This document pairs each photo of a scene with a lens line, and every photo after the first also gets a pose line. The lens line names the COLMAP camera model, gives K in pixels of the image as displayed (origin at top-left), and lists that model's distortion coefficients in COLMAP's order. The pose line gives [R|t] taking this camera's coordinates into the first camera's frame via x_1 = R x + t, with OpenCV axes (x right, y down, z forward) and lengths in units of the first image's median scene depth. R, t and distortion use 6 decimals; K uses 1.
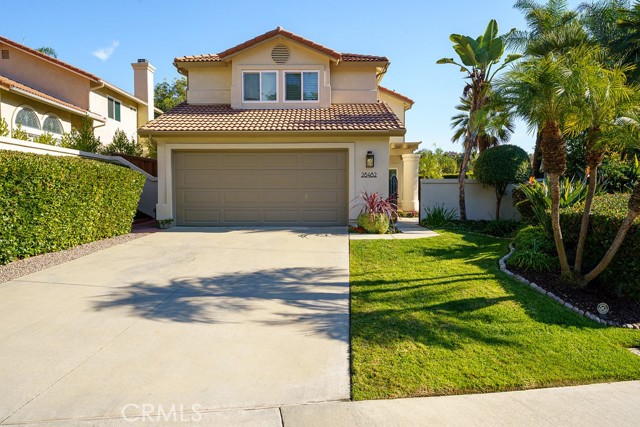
lens RADIAL K [[436.7, 0, 320.0], [0, 436.7, 213.5], [0, 0, 1]] dist [0.001337, -0.000472]
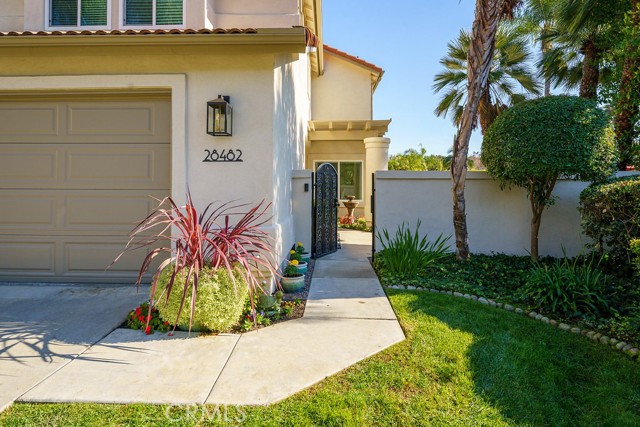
lens RADIAL K [[364.3, 0, 319.7], [0, 364.3, 184.0], [0, 0, 1]] dist [0.000171, -0.000024]
pose [[0.999772, 0.003547, -0.021047, 0.195393], [-0.004857, 0.998031, -0.062527, -0.041025], [0.020784, 0.062615, 0.997821, 0.641789]]
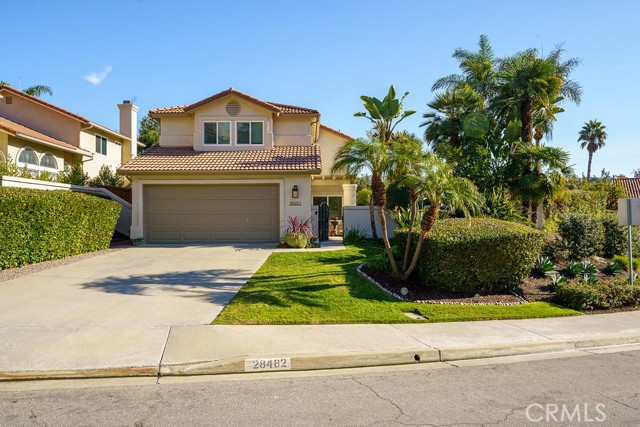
lens RADIAL K [[436.7, 0, 320.0], [0, 436.7, 213.5], [0, 0, 1]] dist [0.001337, -0.000472]
pose [[0.999772, -0.002833, 0.021157, 0.150249], [0.003903, 0.998708, -0.050675, 0.007350], [-0.020986, 0.050746, 0.998491, -0.287623]]
